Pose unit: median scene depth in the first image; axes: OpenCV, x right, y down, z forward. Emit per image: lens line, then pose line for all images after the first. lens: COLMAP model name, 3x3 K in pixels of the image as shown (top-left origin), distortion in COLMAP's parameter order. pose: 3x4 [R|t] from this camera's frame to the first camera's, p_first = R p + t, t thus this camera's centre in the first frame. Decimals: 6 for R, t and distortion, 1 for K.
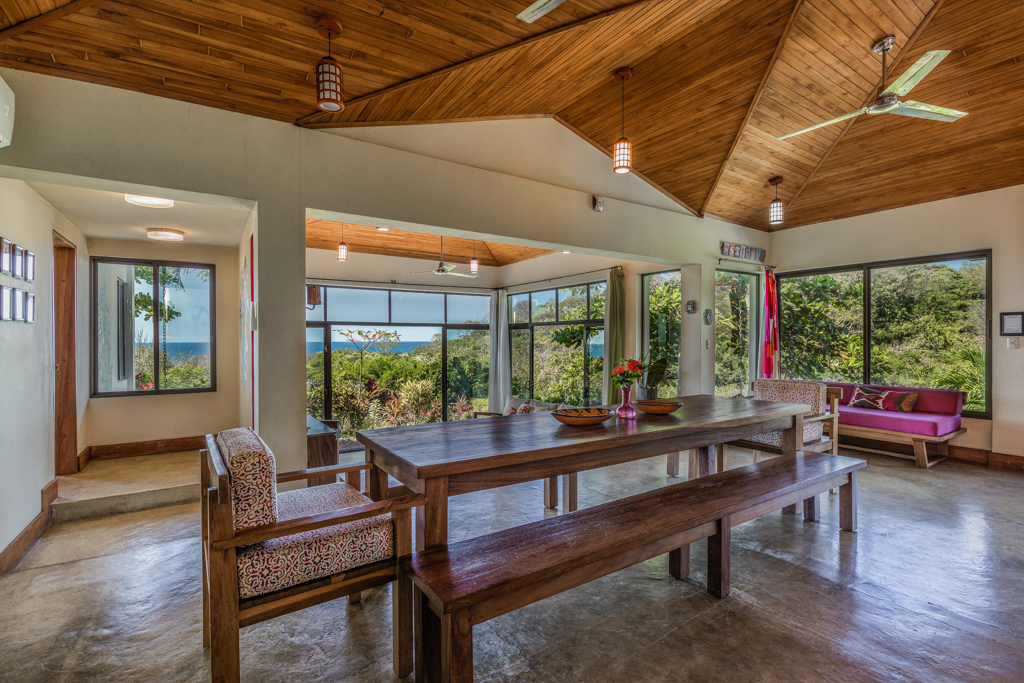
lens RADIAL K [[471.8, 0, 517.3], [0, 471.8, 343.0], [0, 0, 1]] dist [-0.003171, 0.000493]
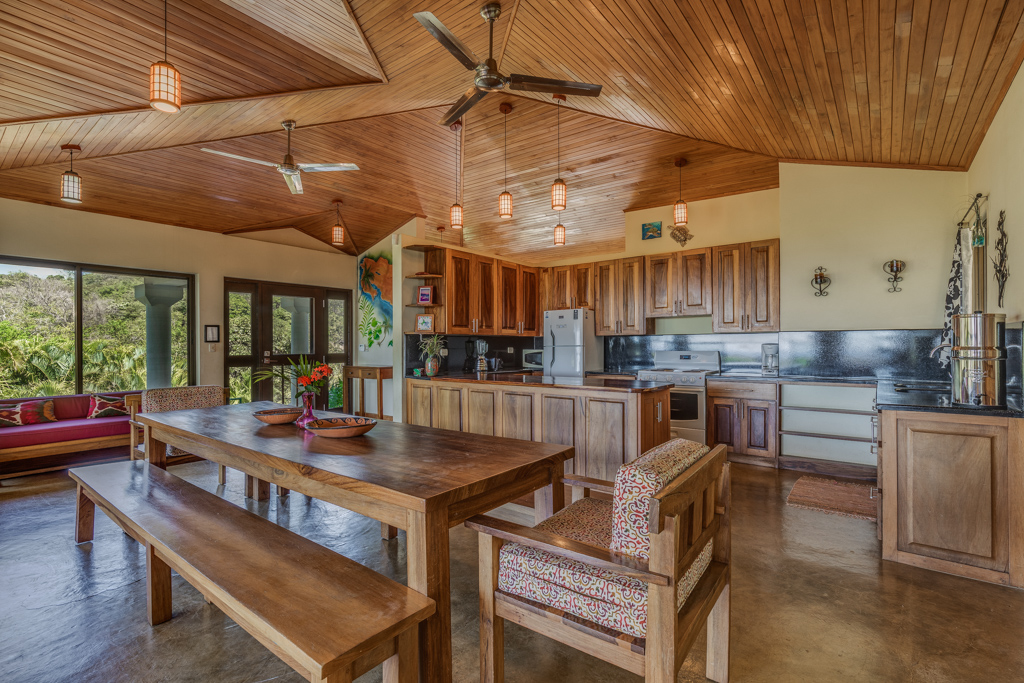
lens RADIAL K [[471.8, 0, 517.3], [0, 471.8, 343.0], [0, 0, 1]] dist [-0.003171, 0.000493]
pose [[-0.318848, 0.005006, 0.947793, -0.487531], [0.012408, 0.999922, -0.001107, -0.001010], [-0.947725, 0.011408, -0.318885, 0.570450]]
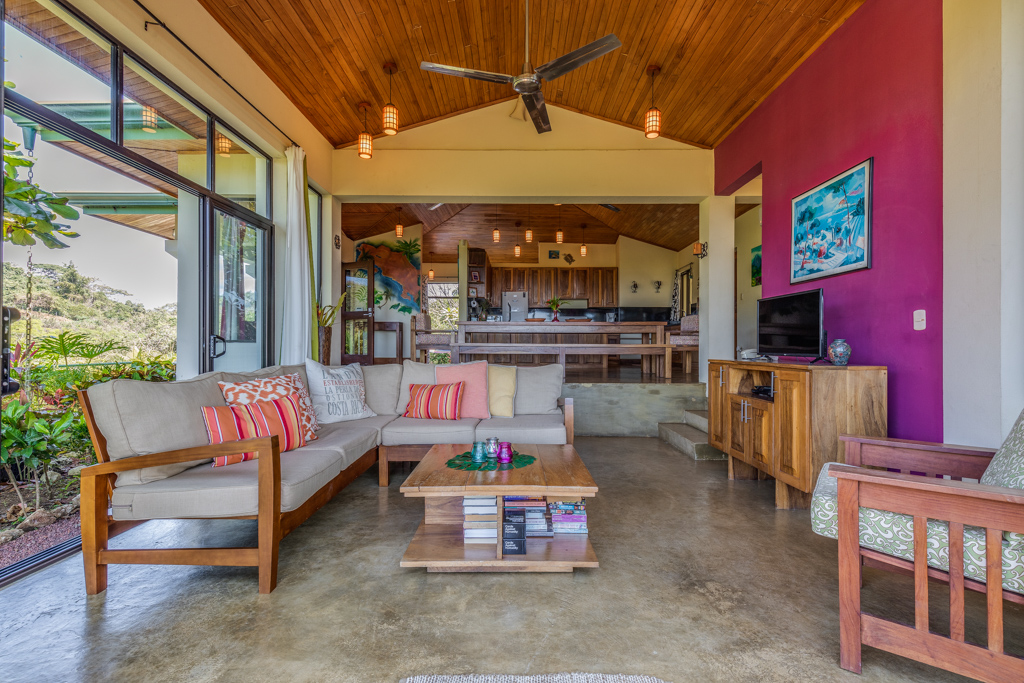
lens RADIAL K [[471.8, 0, 517.3], [0, 471.8, 343.0], [0, 0, 1]] dist [-0.003171, 0.000493]
pose [[-0.835252, 0.003812, 0.549854, -0.586495], [0.002570, 0.999992, -0.003028, 0.167265], [-0.549861, -0.001116, -0.835255, 1.976926]]
